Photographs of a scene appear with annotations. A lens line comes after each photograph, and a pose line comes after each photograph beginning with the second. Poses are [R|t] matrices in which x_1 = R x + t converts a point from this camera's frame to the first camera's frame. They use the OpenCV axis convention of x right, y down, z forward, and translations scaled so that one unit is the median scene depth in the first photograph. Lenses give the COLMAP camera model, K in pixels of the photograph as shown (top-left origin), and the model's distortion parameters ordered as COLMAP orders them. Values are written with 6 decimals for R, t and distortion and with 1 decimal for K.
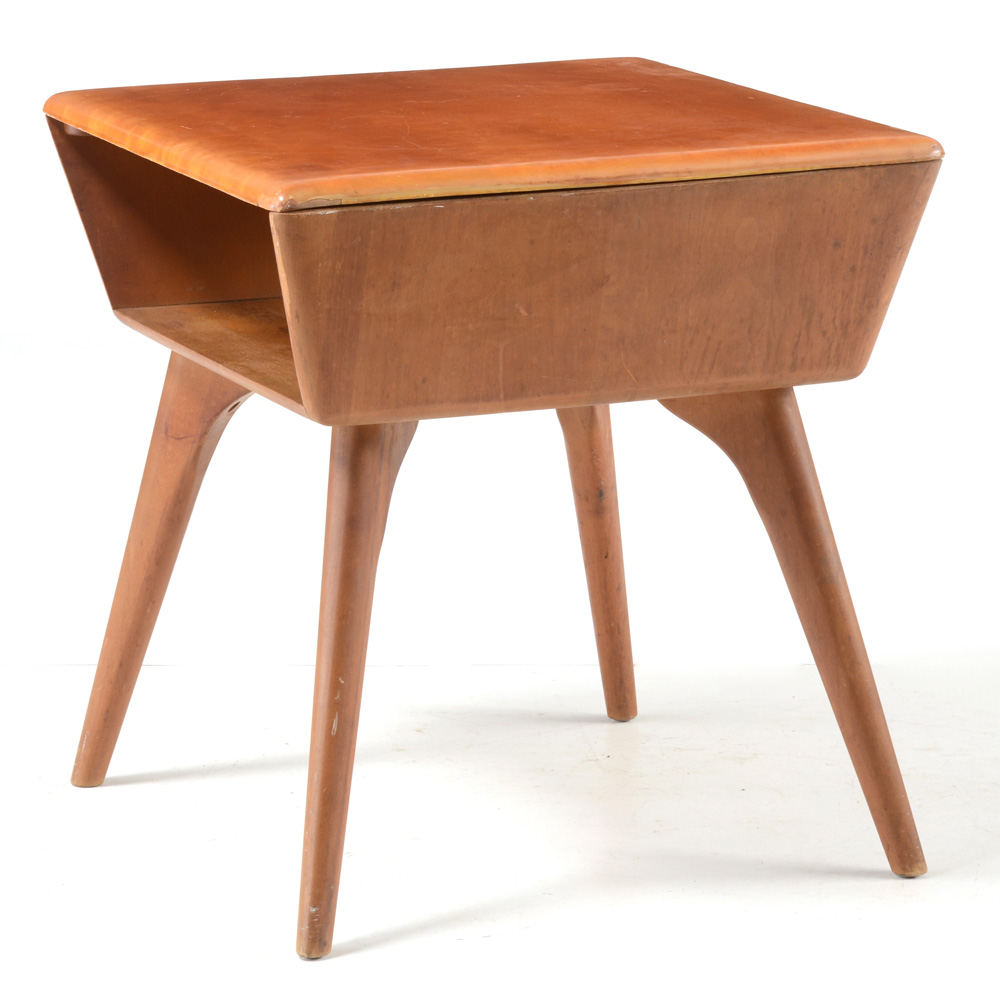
lens RADIAL K [[4700.8, 0, 442.9], [0, 4700.8, 518.2], [0, 0, 1]] dist [0.640163, 0.000000]
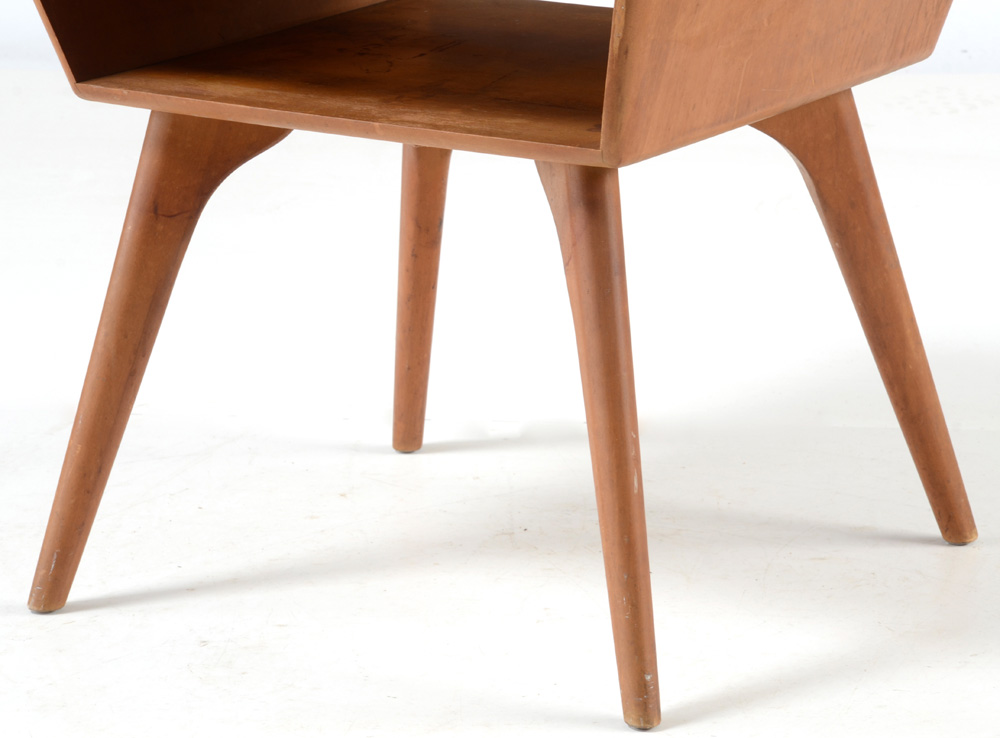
lens RADIAL K [[4088.8, 0, 506.9], [0, 4088.8, 389.9], [0, 0, 1]] dist [1.112579, 0.000000]
pose [[0.823894, -0.151866, 0.546018, -0.486506], [0.127124, 0.988401, 0.083087, -0.045765], [-0.552303, 0.000957, 0.833643, 0.323302]]
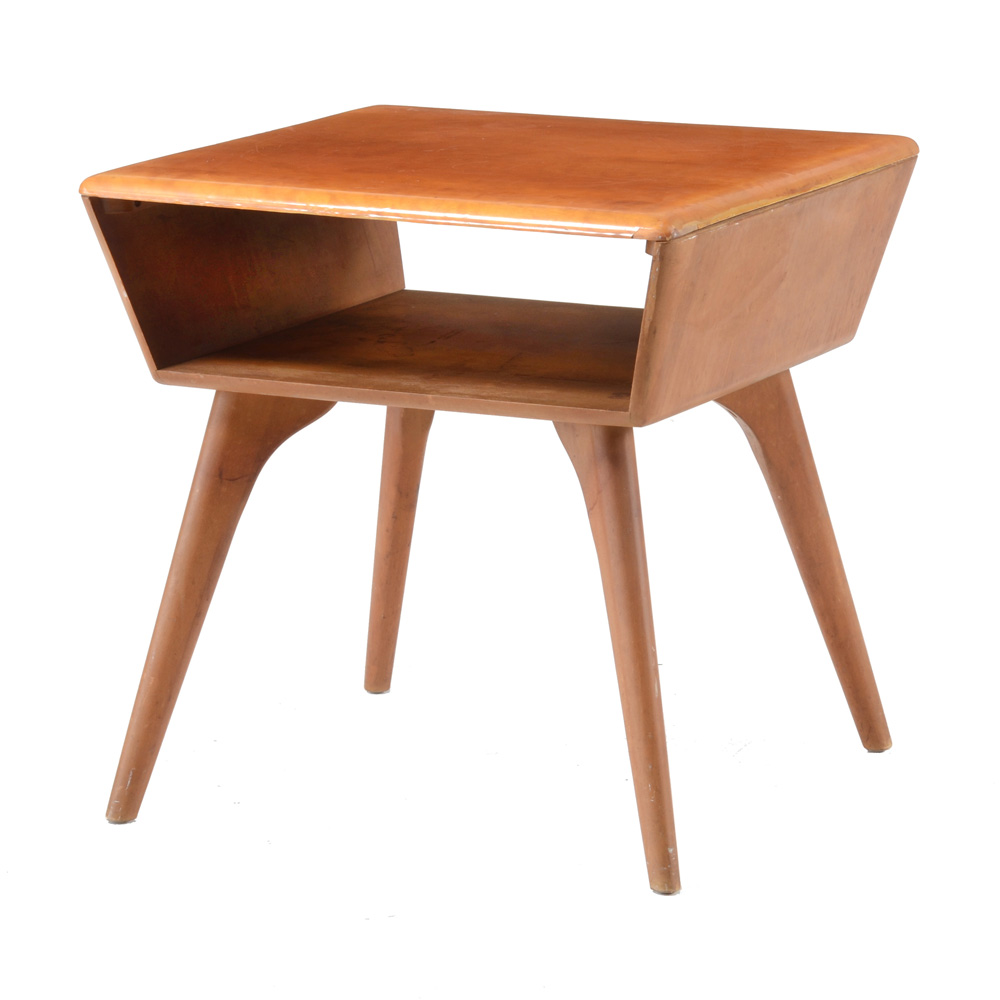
lens RADIAL K [[4522.8, 0, 516.5], [0, 4522.8, 499.9], [0, 0, 1]] dist [0.622953, 0.000000]
pose [[0.751559, -0.133446, 0.646027, -0.742822], [0.139179, 0.989357, 0.042451, -0.051874], [-0.644816, 0.058009, 0.762133, 0.181283]]
